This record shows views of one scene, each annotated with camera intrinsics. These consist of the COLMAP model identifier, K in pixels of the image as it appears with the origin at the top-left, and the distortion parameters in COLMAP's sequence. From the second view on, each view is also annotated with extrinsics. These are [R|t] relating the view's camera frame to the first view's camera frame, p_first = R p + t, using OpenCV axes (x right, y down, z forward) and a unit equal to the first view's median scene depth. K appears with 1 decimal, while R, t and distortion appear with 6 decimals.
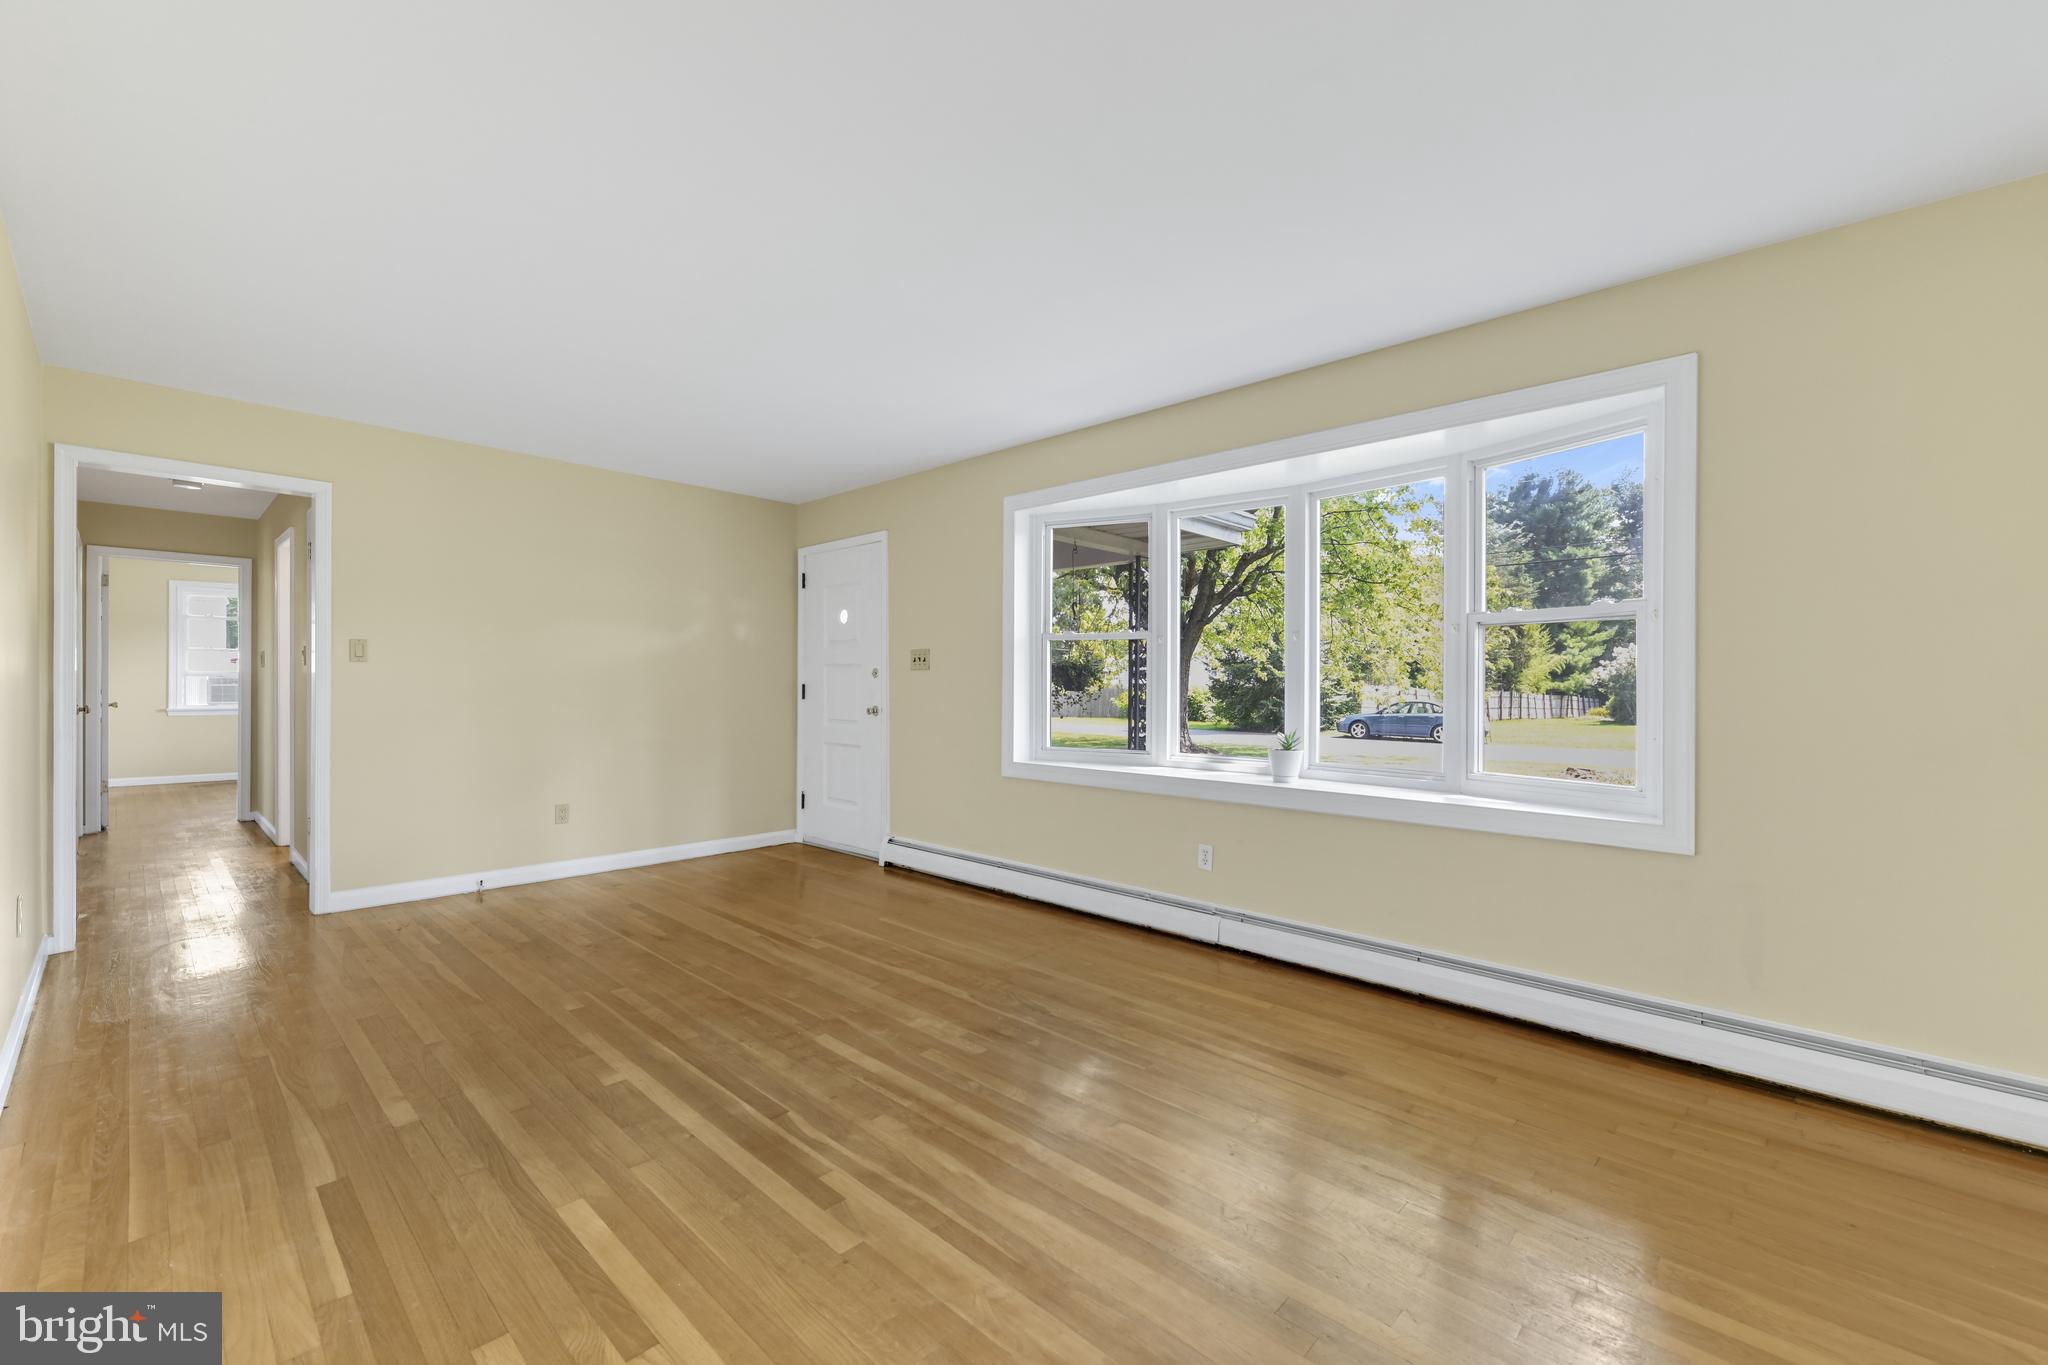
lens RADIAL K [[845.7, 0, 1019.7], [0, 845.7, 684.0], [0, 0, 1]] dist [0.006061, -0.000281]
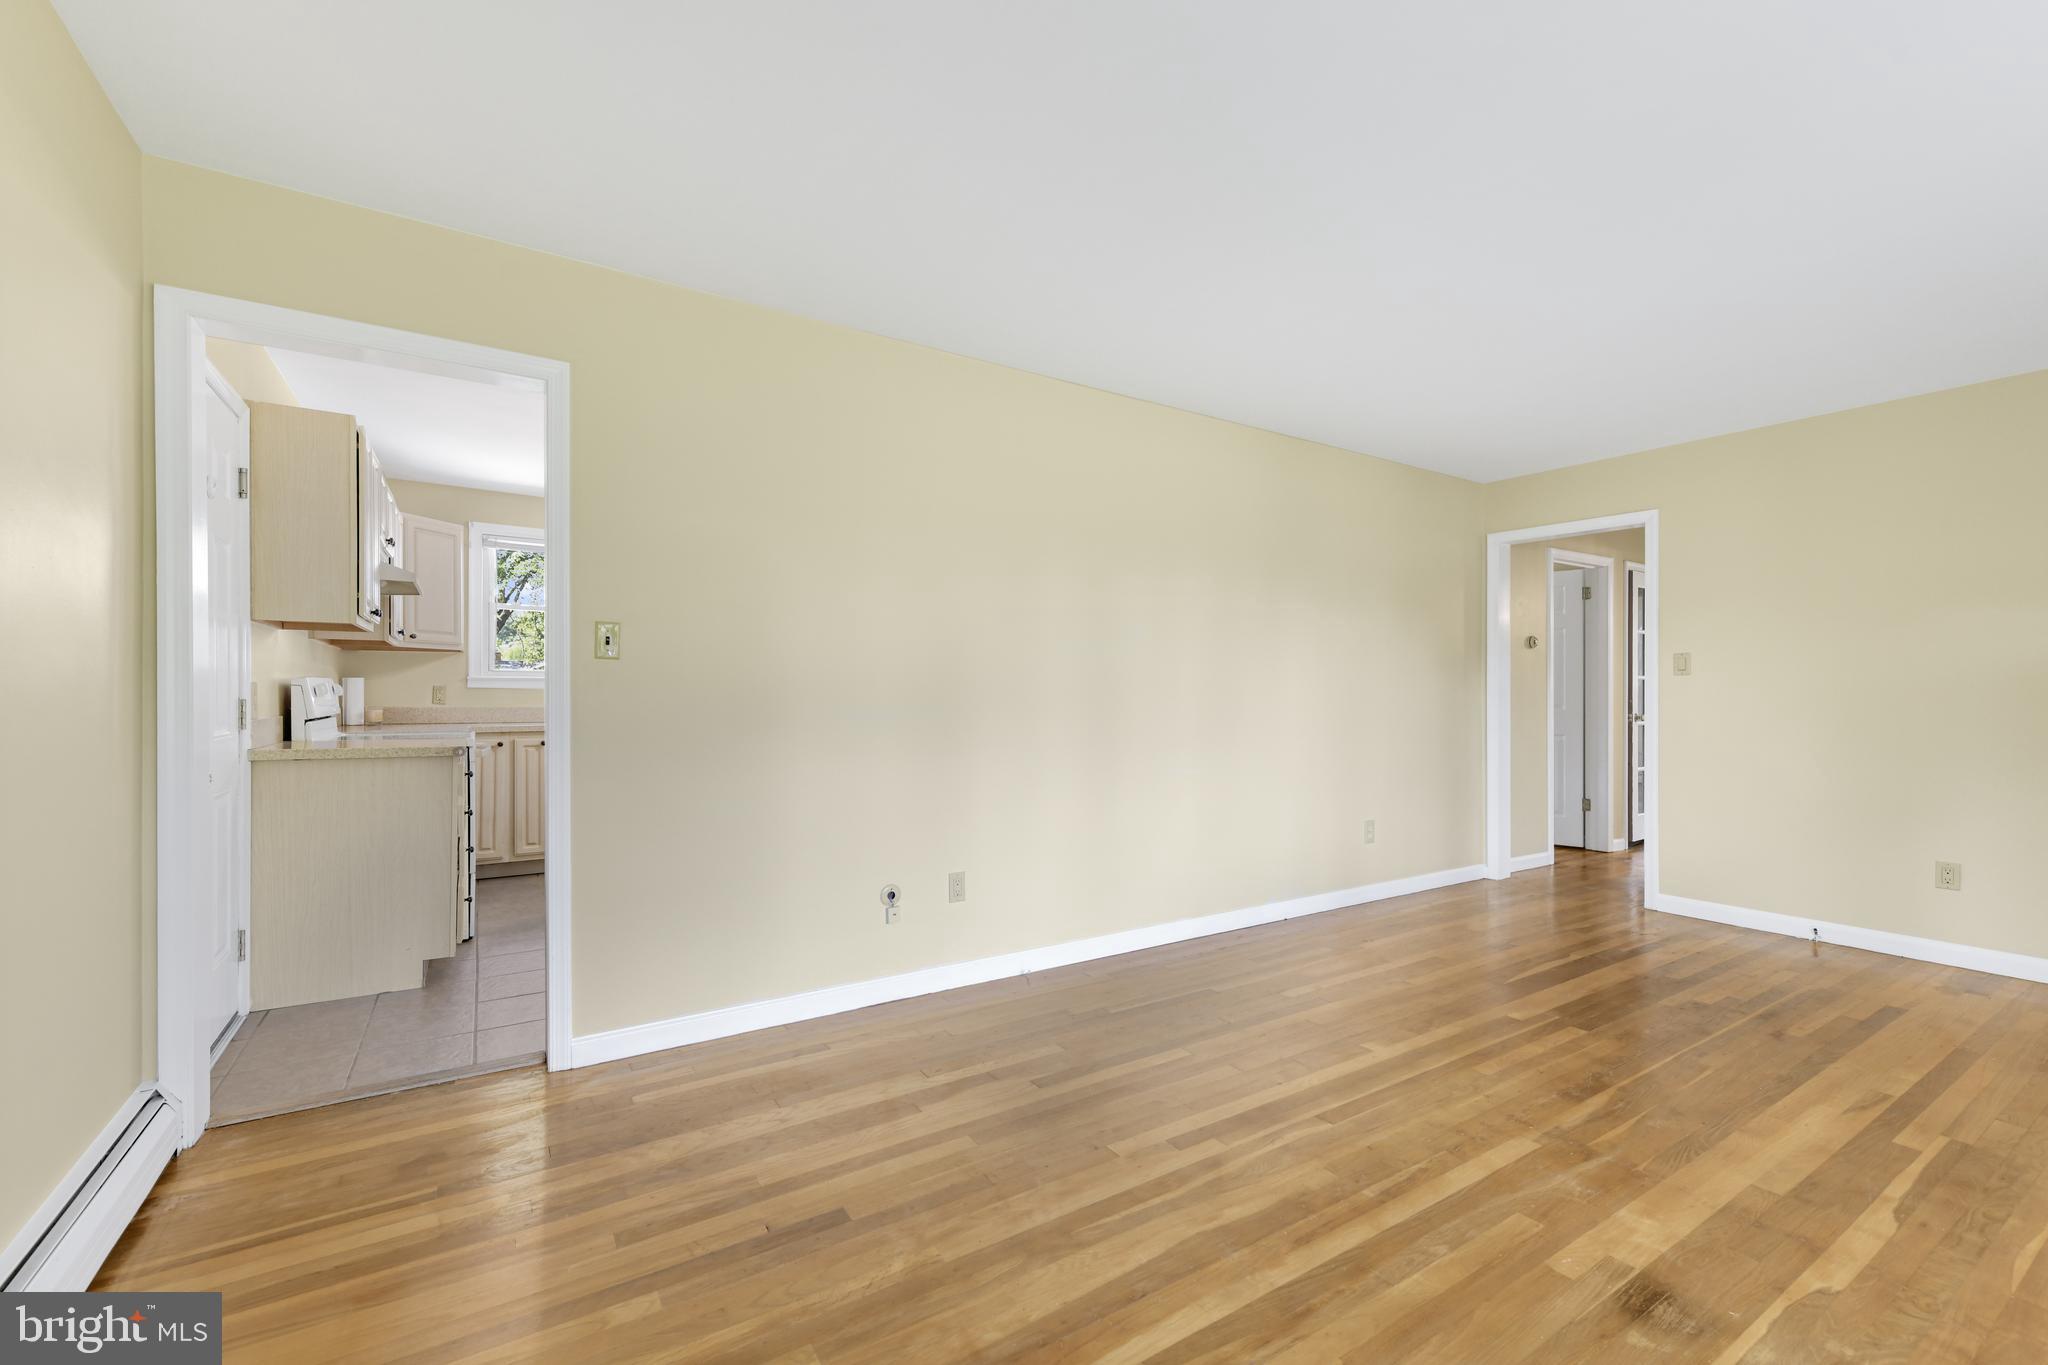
lens RADIAL K [[845.7, 0, 1019.7], [0, 845.7, 684.0], [0, 0, 1]] dist [0.006061, -0.000281]
pose [[-0.239676, -0.015865, -0.970723, 0.619961], [-0.004090, 0.999874, -0.015331, 0.006595], [0.970844, 0.000296, -0.239711, 0.699343]]
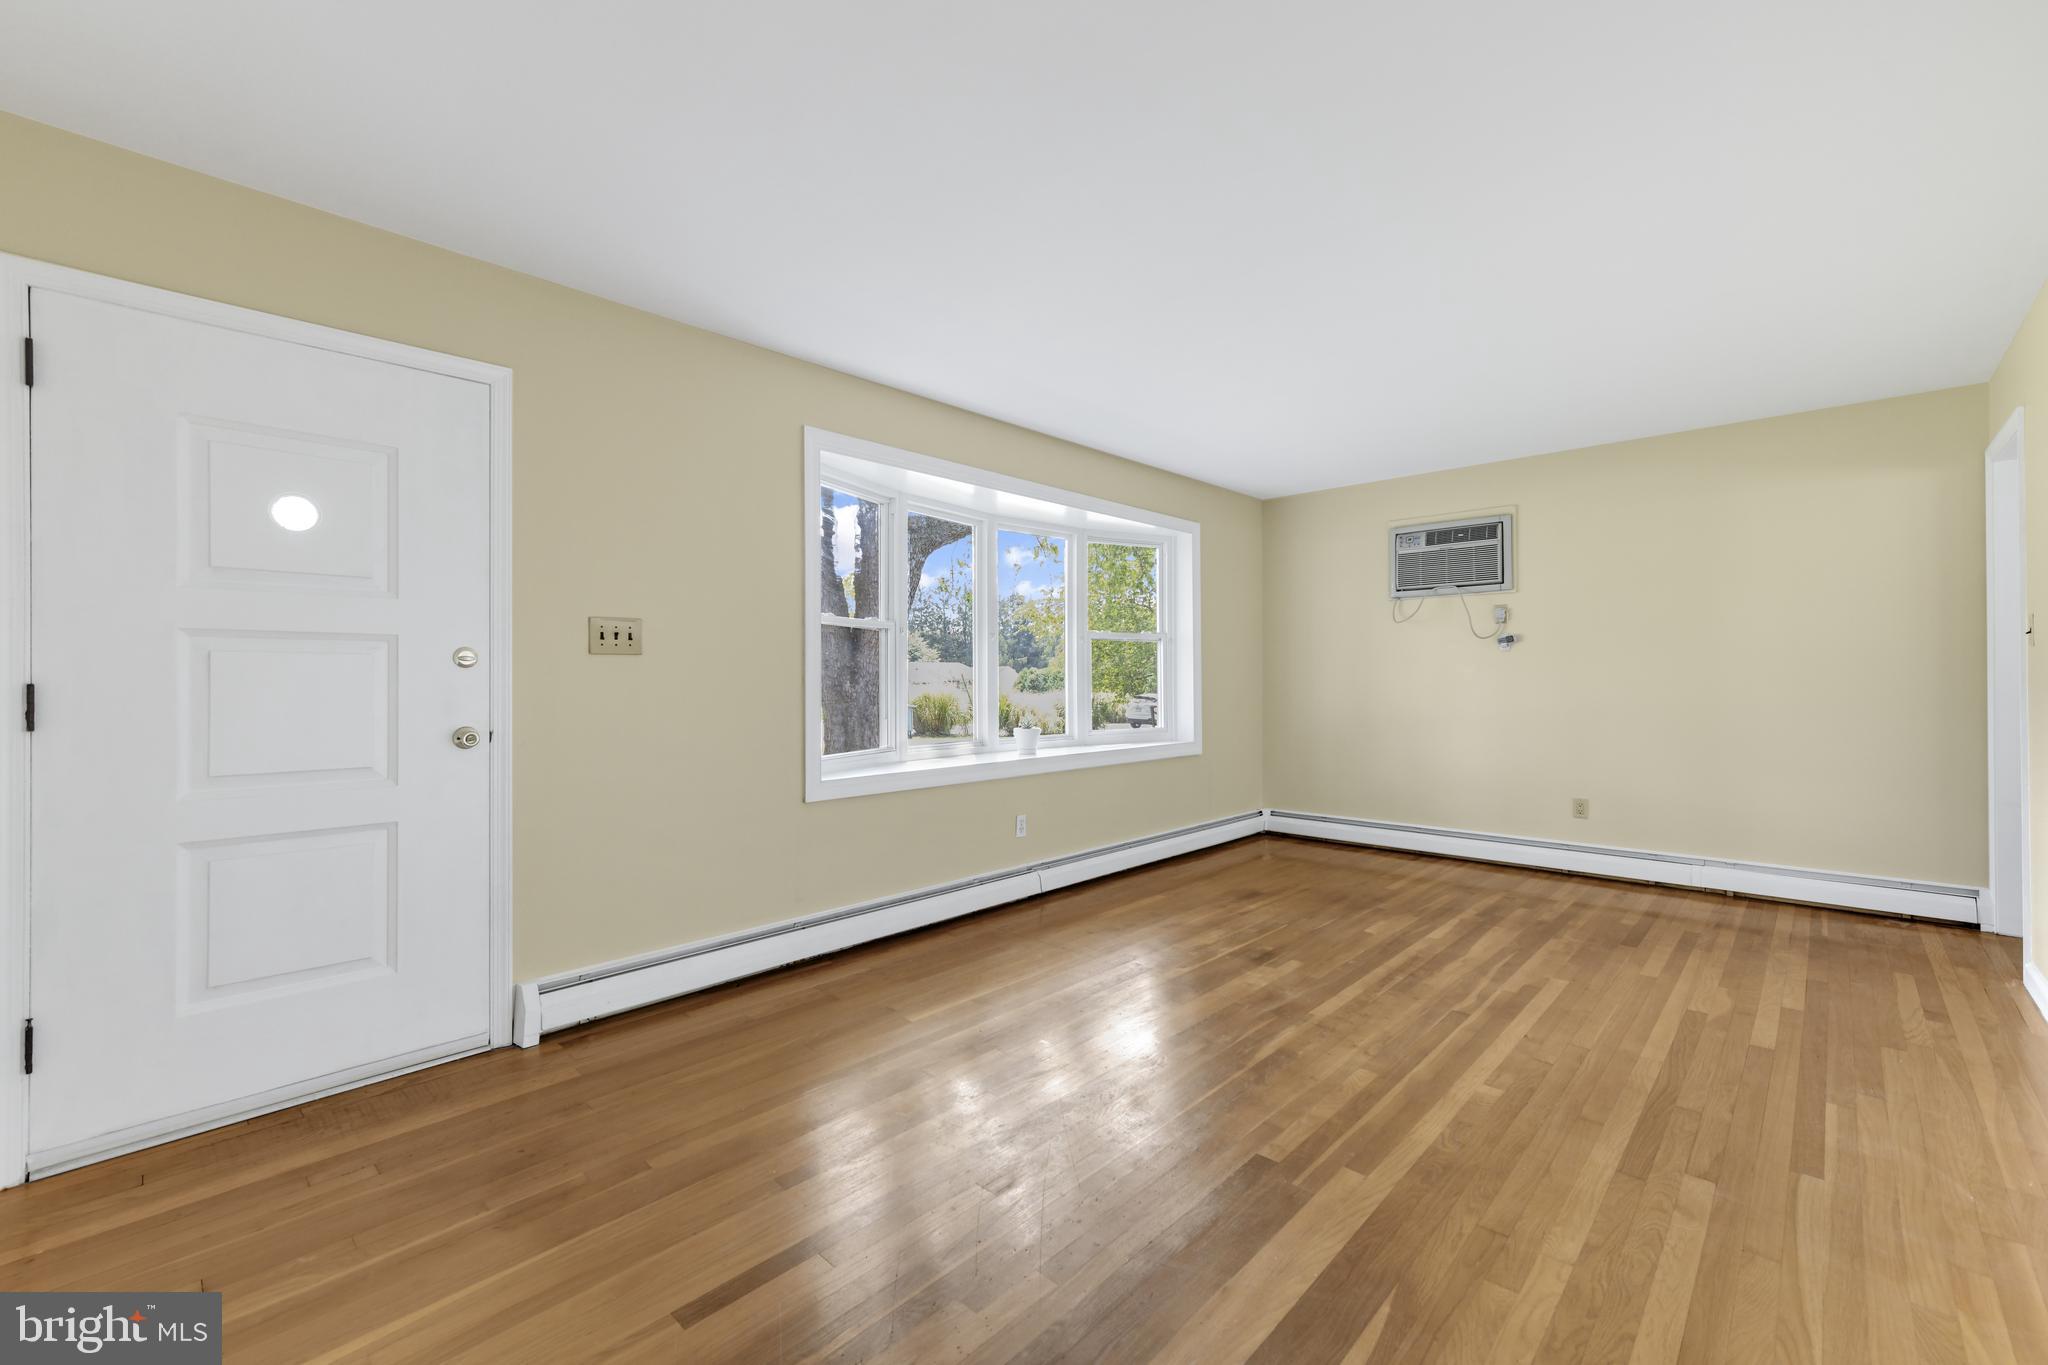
lens RADIAL K [[853.0, 0, 1029.0], [0, 853.0, 680.4], [0, 0, 1]] dist [0.003111, 0.000188]
pose [[-0.012208, -0.008568, 0.999889, -1.220162], [0.007111, 0.999937, 0.008655, -0.004354], [-0.999900, 0.007216, -0.012146, 1.304918]]
